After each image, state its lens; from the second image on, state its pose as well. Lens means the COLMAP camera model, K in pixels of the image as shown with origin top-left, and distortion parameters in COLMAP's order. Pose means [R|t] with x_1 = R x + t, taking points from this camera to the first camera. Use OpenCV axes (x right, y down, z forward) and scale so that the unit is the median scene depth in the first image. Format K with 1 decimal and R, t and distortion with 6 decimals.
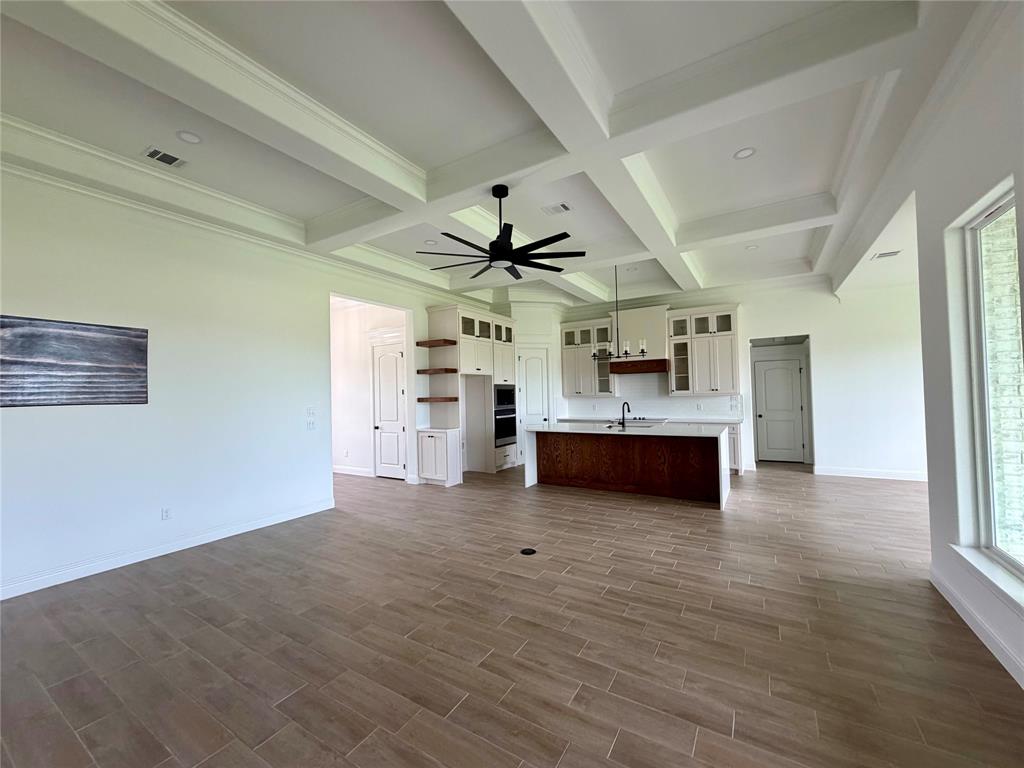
lens RADIAL K [[408.8, 0, 502.8], [0, 408.8, 381.7], [0, 0, 1]] dist [-0.000272, -0.000385]
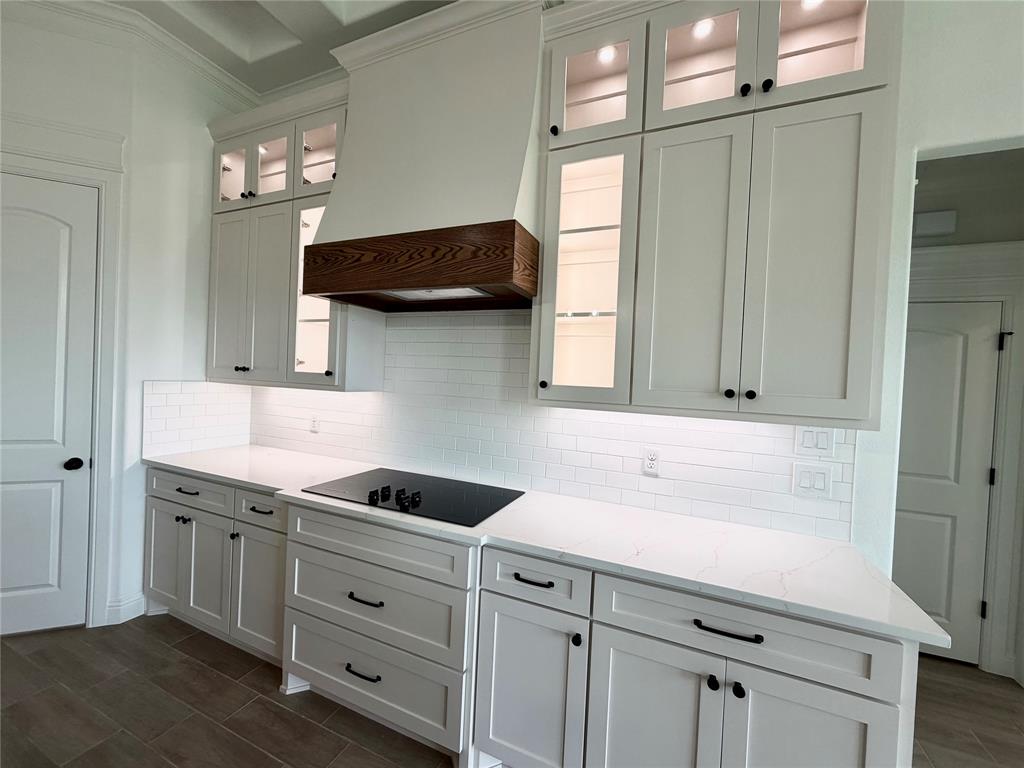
lens RADIAL K [[408.8, 0, 507.6], [0, 408.8, 382.9], [0, 0, 1]] dist [-0.000272, -0.000385]
pose [[0.987998, 0.063611, 0.140757, 0.455272], [-0.069478, 0.996891, 0.037161, 0.019061], [-0.137956, -0.046495, 0.989346, 0.977448]]
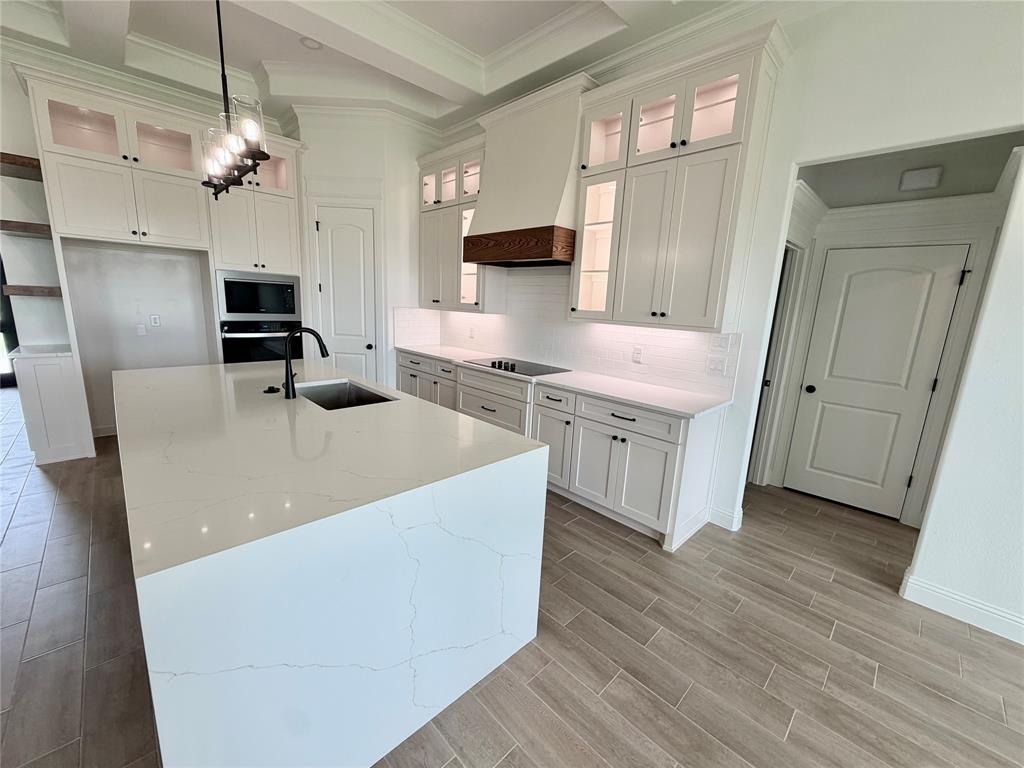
lens RADIAL K [[408.8, 0, 508.4], [0, 408.8, 383.8], [0, 0, 1]] dist [-0.000272, -0.000385]
pose [[0.966766, 0.113949, -0.228864, 0.565877], [-0.060229, 0.971496, 0.229277, 0.006271], [0.248467, -0.207873, 0.946073, 0.713523]]
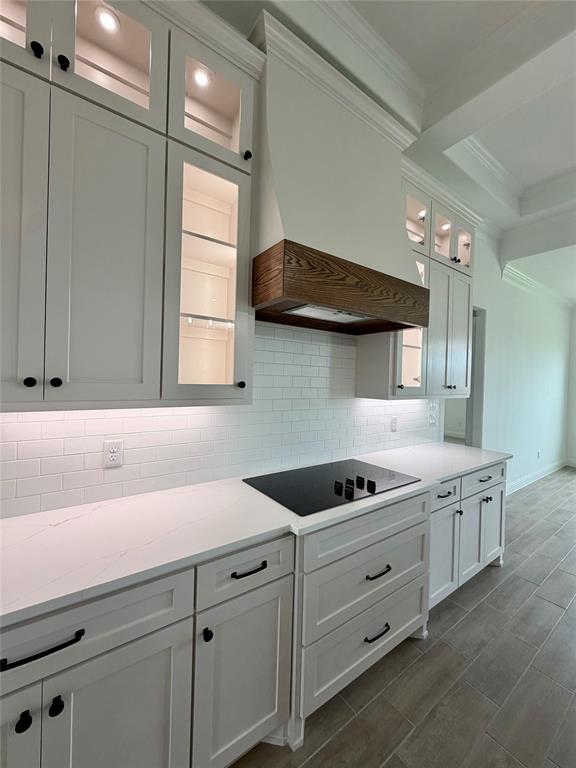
lens RADIAL K [[306.6, 0, 288.2], [0, 306.6, 380.4], [0, 0, 1]] dist [-0.000272, -0.000385]
pose [[0.380430, 0.026954, 0.924417, 0.160551], [-0.060278, 0.998172, -0.004298, 0.030385], [-0.922843, -0.054087, 0.381359, 1.225109]]
